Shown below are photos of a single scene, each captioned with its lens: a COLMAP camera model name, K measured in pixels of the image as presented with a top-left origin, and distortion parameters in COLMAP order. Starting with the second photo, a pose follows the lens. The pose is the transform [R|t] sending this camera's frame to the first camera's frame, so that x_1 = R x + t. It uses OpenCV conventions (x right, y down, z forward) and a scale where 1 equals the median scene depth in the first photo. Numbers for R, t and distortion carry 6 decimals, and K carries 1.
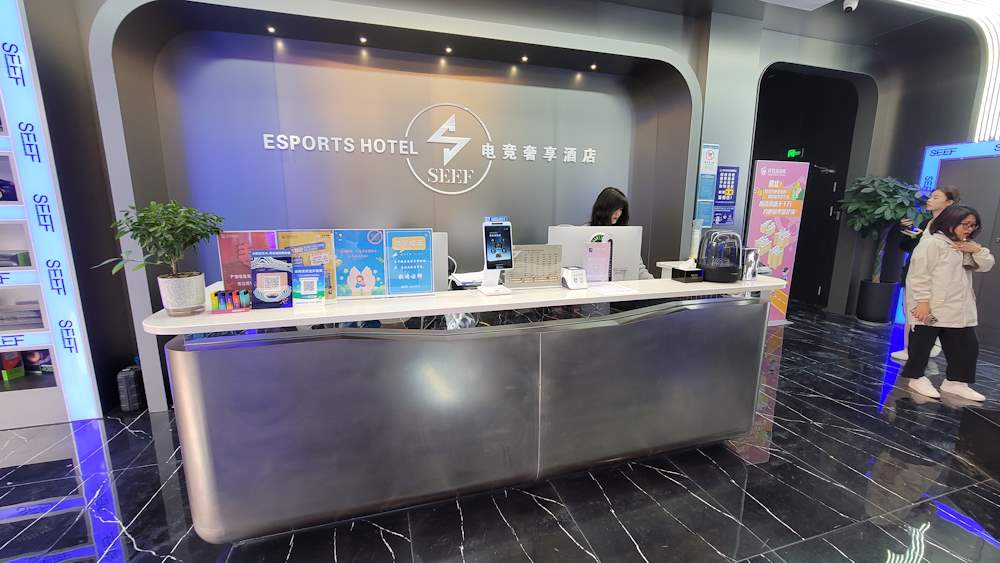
lens RADIAL K [[412.5, 0, 504.6], [0, 412.5, 280.7], [0, 0, 1]] dist [-0.003789, 0.000038]
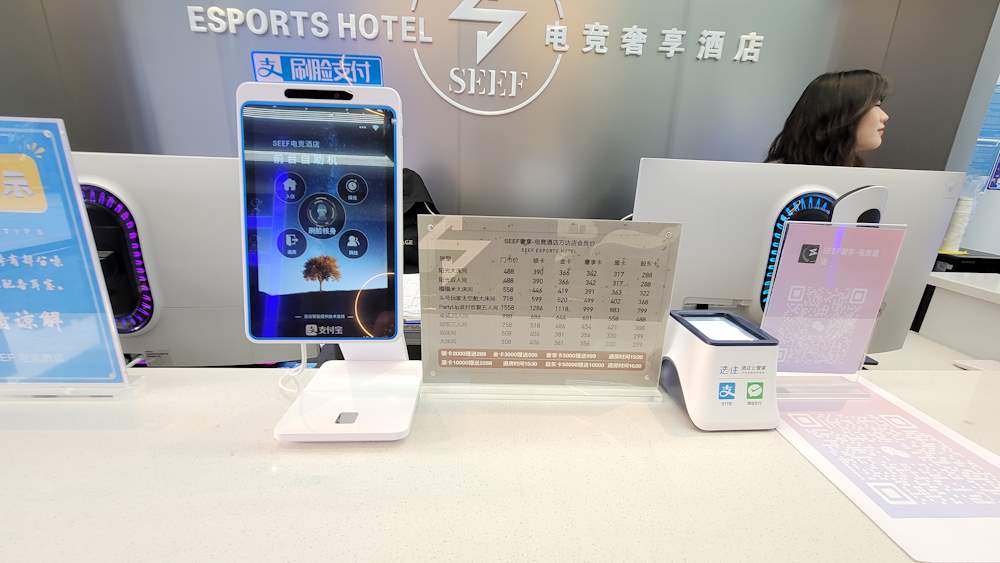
lens RADIAL K [[412.5, 0, 504.6], [0, 412.5, 280.7], [0, 0, 1]] dist [-0.003789, 0.000038]
pose [[0.967649, 0.096121, -0.233272, 0.059457], [-0.071653, 0.991211, 0.111203, -0.043586], [0.241911, -0.090891, 0.966032, 0.440645]]
